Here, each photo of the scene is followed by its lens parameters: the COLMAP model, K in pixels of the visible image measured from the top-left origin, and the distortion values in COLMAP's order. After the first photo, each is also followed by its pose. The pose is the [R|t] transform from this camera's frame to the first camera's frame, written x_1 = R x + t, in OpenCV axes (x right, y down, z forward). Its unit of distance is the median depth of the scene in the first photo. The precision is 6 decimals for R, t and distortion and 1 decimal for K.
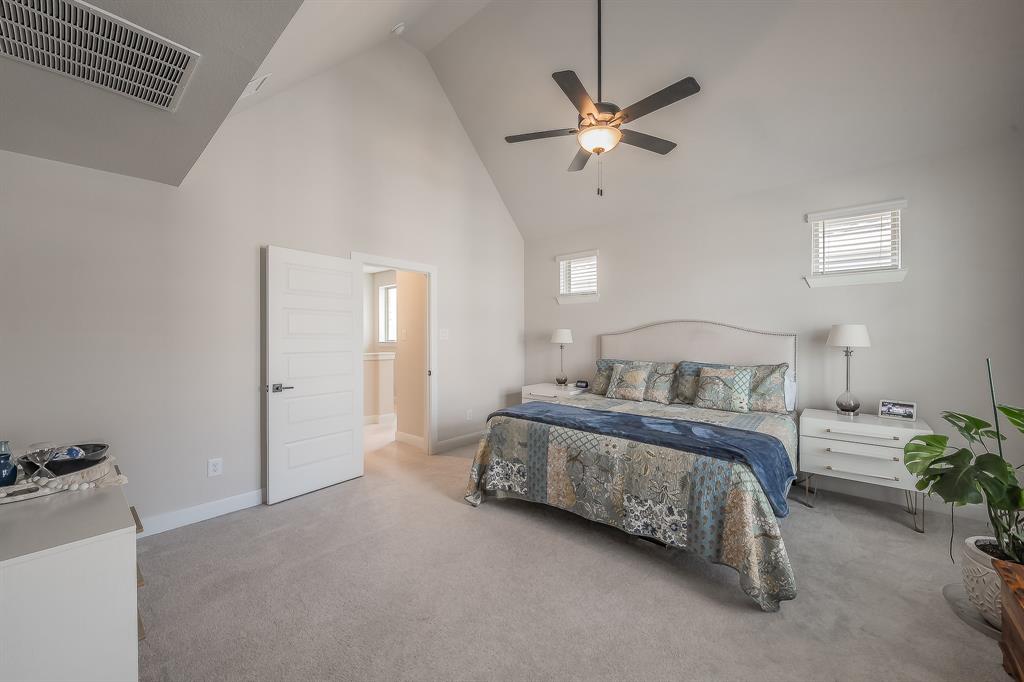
lens RADIAL K [[375.8, 0, 527.7], [0, 375.8, 338.4], [0, 0, 1]] dist [0.000625, -0.000071]
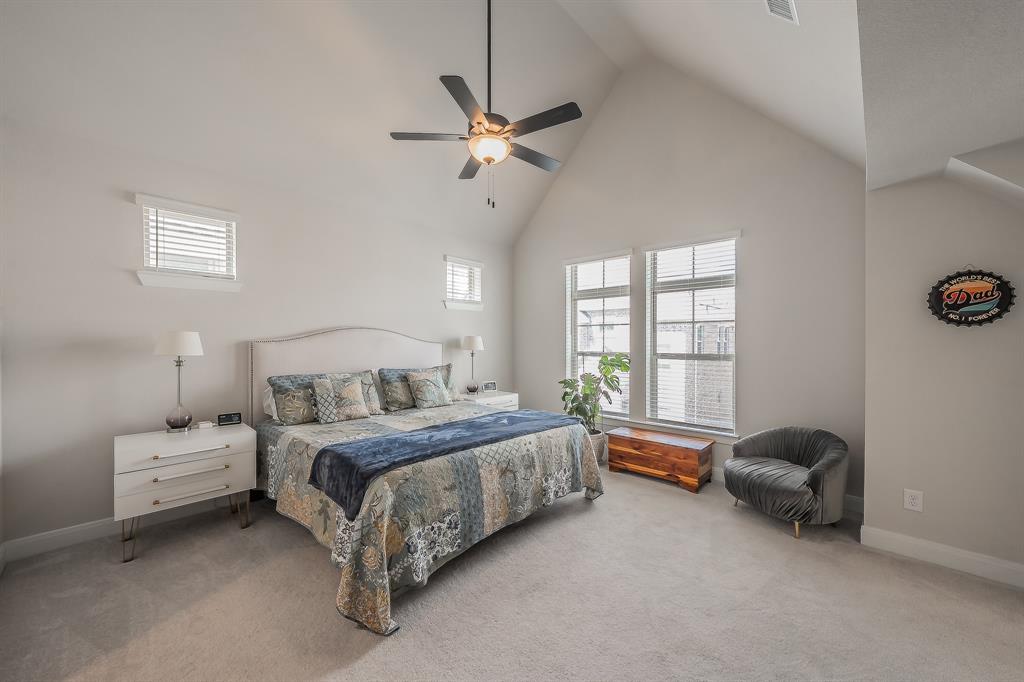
lens RADIAL K [[378.1, 0, 505.8], [0, 378.1, 336.7], [0, 0, 1]] dist [-0.001045, -0.000030]
pose [[0.086831, 0.010458, 0.996168, -0.802308], [-0.001499, 0.999945, -0.010367, -0.020904], [-0.996222, -0.000593, 0.086842, 0.841774]]
